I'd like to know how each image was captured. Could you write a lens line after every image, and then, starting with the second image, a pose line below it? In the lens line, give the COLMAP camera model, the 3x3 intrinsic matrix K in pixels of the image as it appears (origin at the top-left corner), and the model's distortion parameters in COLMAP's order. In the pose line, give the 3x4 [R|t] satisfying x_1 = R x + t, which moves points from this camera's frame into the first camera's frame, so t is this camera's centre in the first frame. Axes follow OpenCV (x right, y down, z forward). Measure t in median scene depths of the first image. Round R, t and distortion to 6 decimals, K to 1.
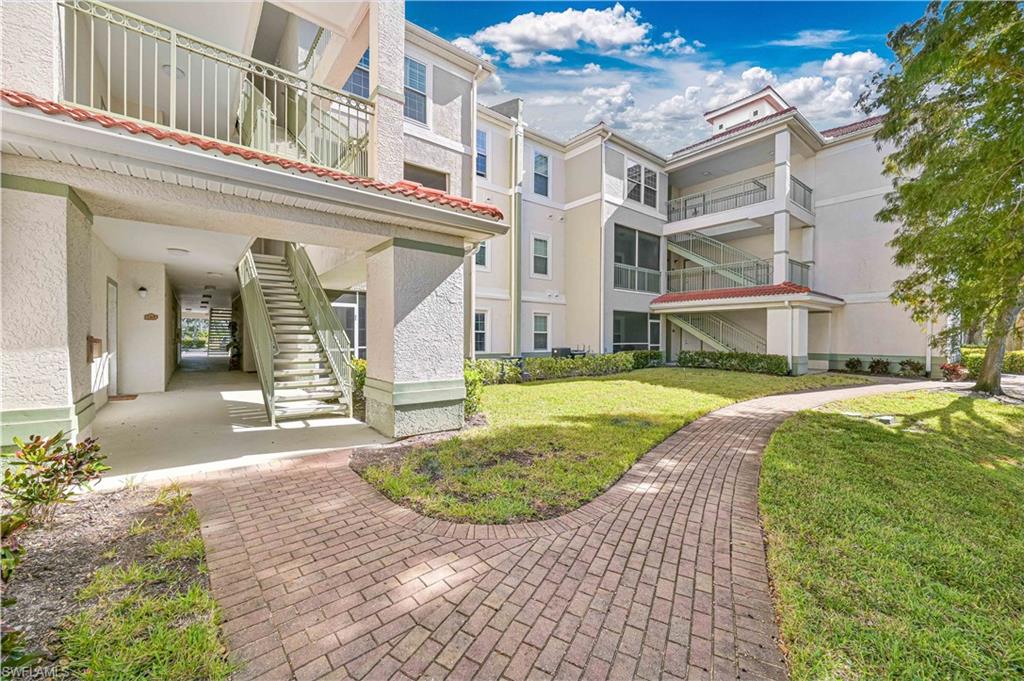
lens RADIAL K [[406.0, 0, 514.4], [0, 406.0, 334.3], [0, 0, 1]] dist [-0.000887, 0.000010]
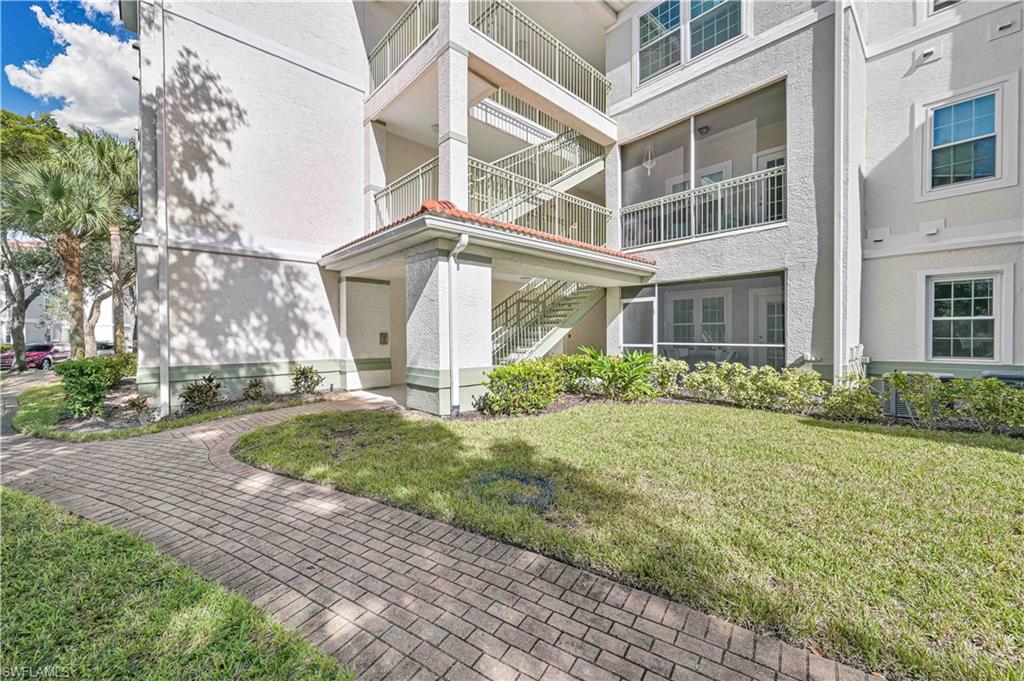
lens RADIAL K [[406.0, 0, 514.4], [0, 406.0, 334.3], [0, 0, 1]] dist [-0.000887, 0.000010]
pose [[0.072710, -0.001880, -0.997351, 1.268647], [0.005810, 0.999982, -0.001462, 0.026513], [0.997336, -0.005688, 0.072719, 1.488190]]
